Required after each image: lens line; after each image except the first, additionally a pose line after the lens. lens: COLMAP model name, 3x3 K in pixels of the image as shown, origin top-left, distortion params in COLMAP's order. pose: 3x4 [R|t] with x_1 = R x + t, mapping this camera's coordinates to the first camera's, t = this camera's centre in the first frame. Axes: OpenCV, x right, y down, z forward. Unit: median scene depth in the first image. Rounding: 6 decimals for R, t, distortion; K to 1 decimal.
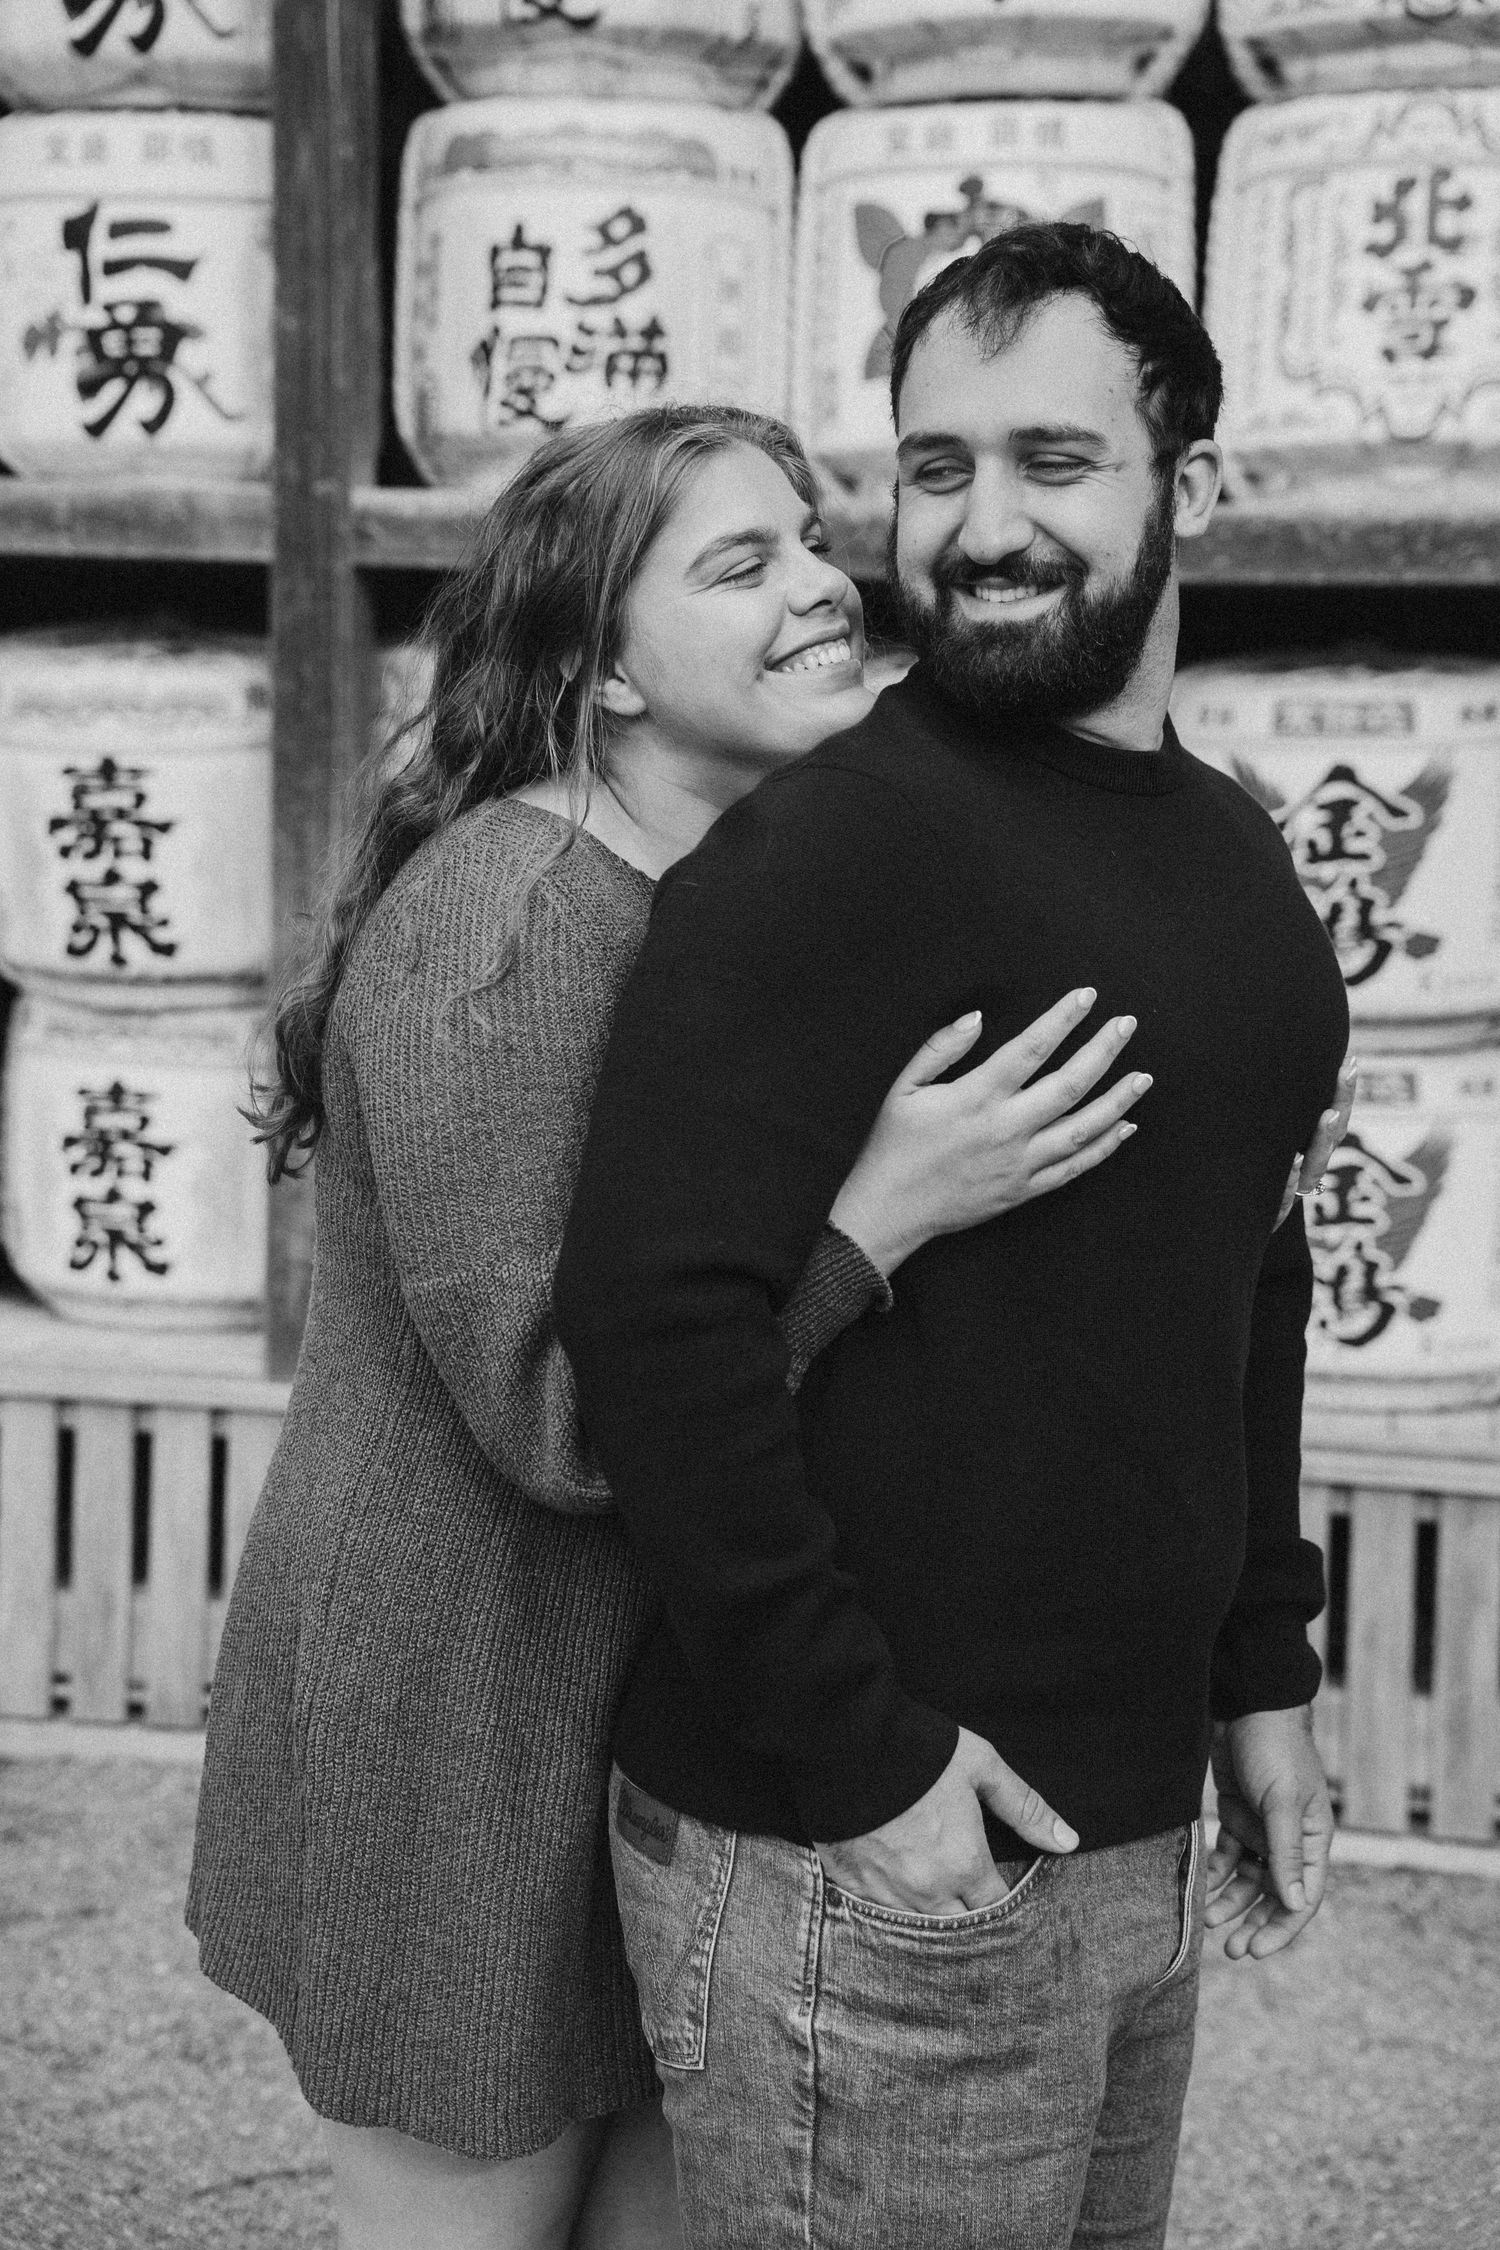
lens RADIAL K [[3411.3, 0, 750.0], [0, 3411.3, 1125.0], [0, 0, 1]] dist [0.272497, 0.035613]
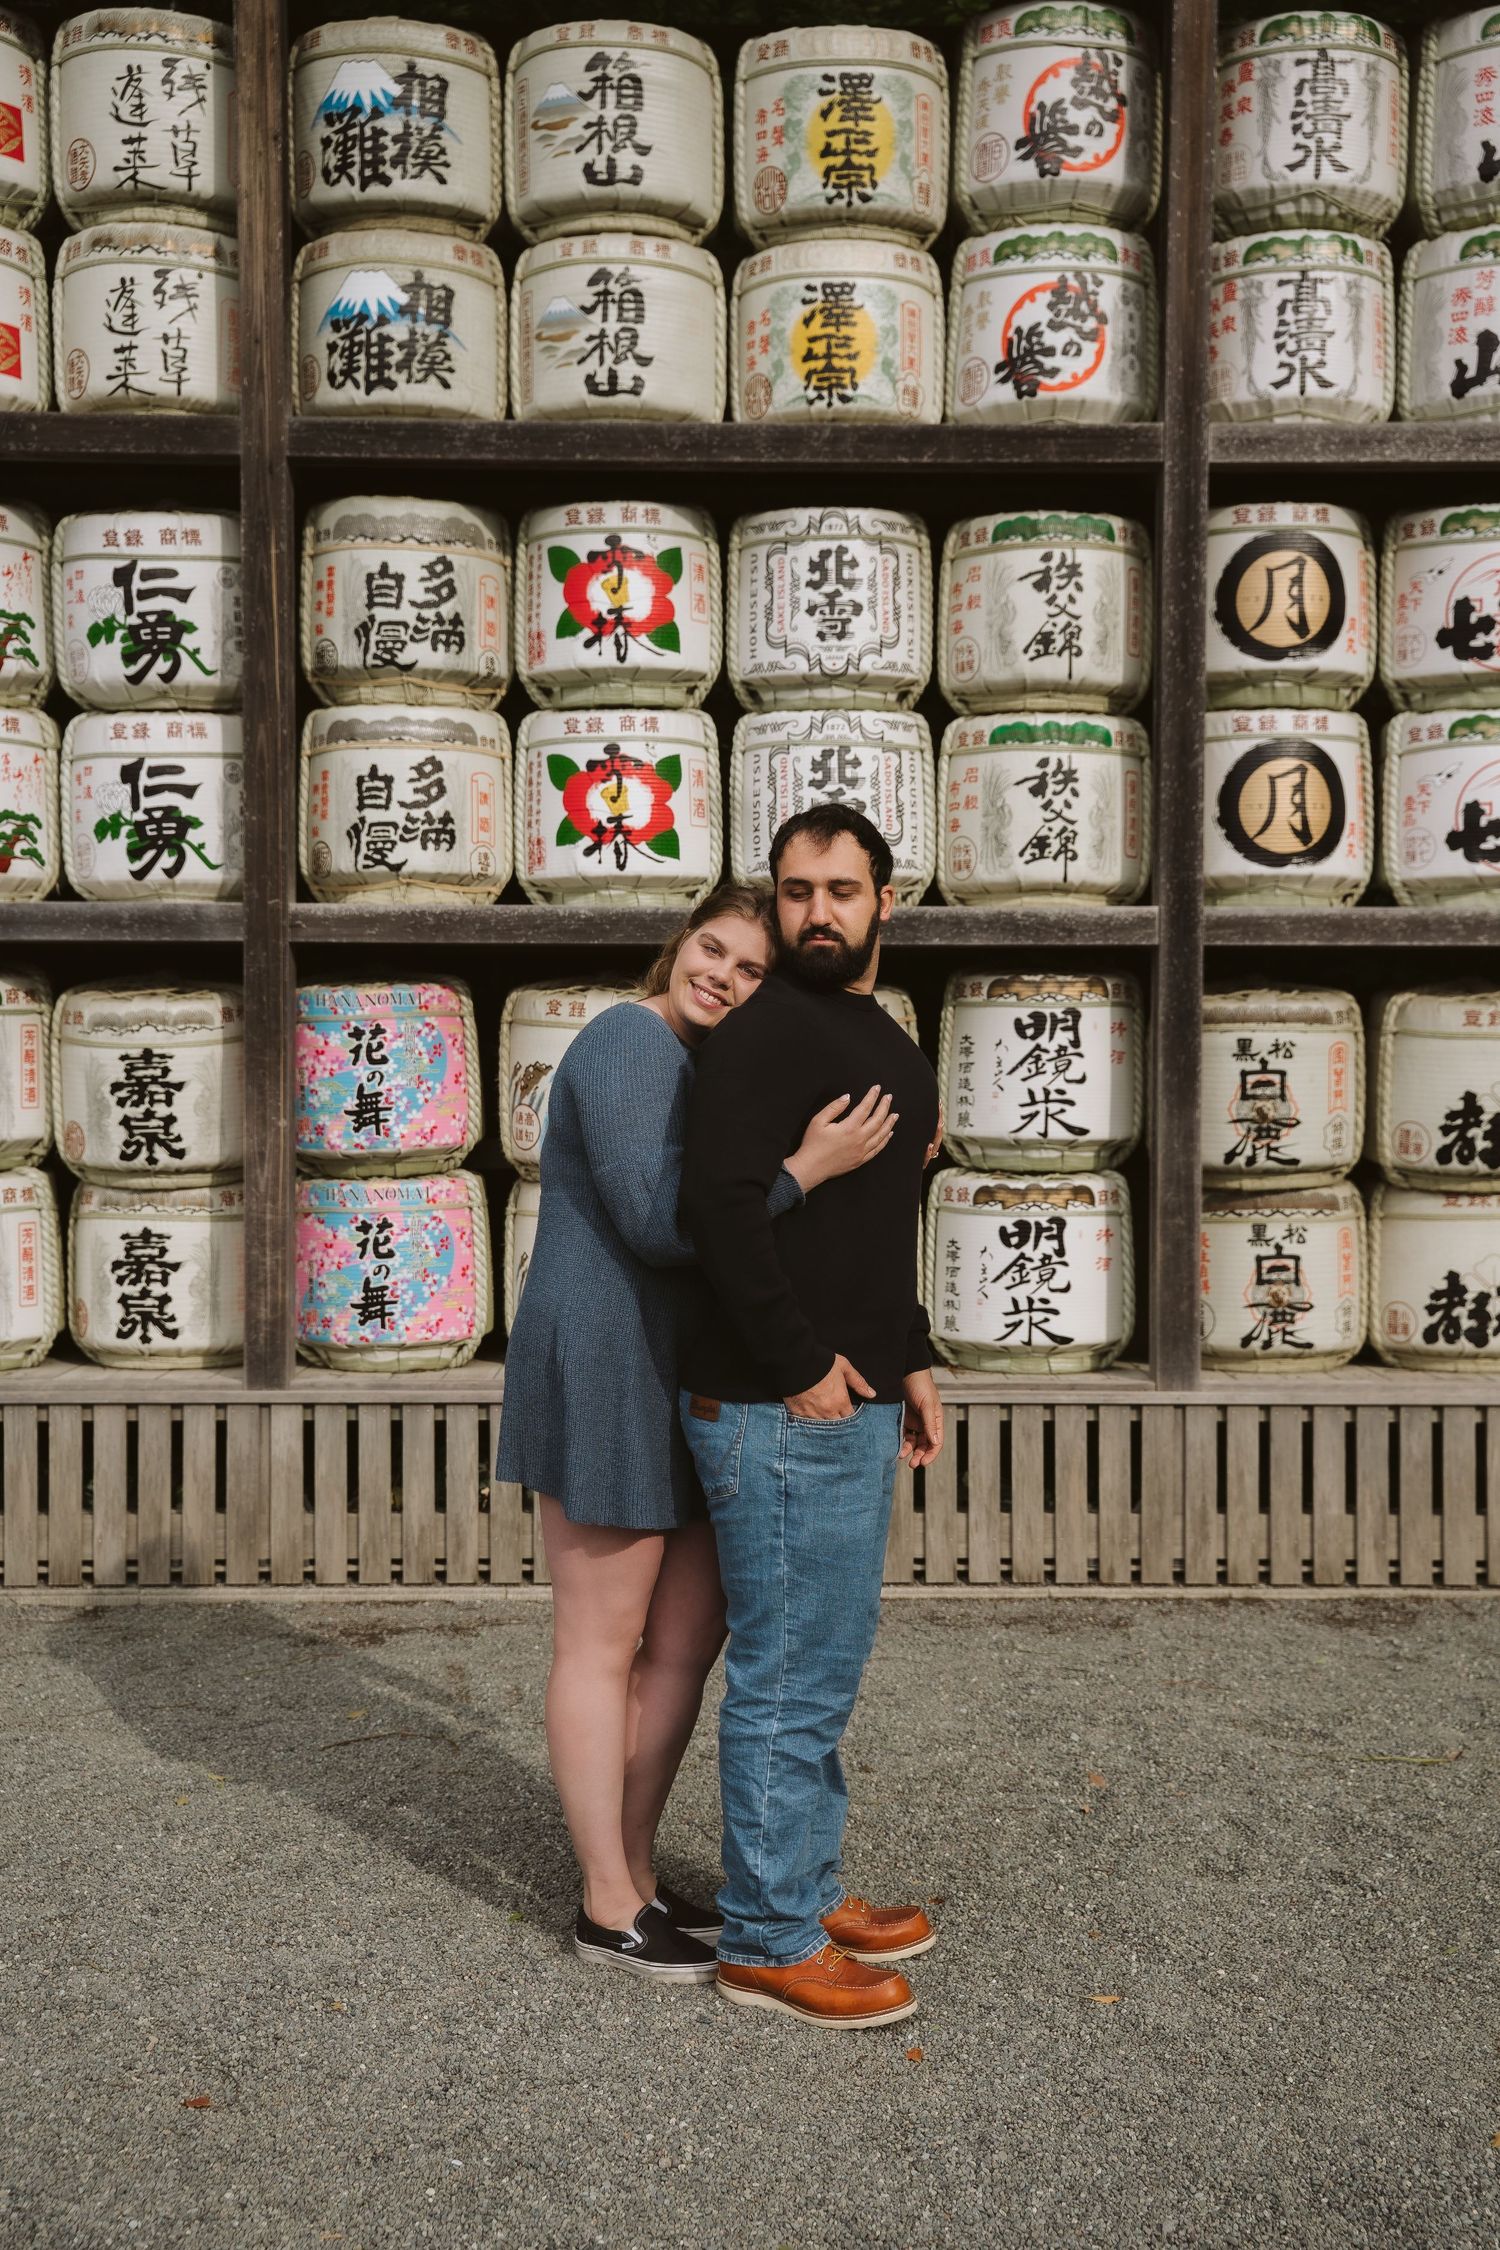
lens RADIAL K [[2331.3, 0, 750.0], [0, 2331.3, 1125.0], [0, 0, 1]] dist [0.031214, 0.180727]
pose [[0.979607, -0.029623, 0.198726, -0.122346], [0.046252, 0.995756, -0.079563, 0.046785], [-0.195526, 0.087132, 0.976820, -0.267056]]
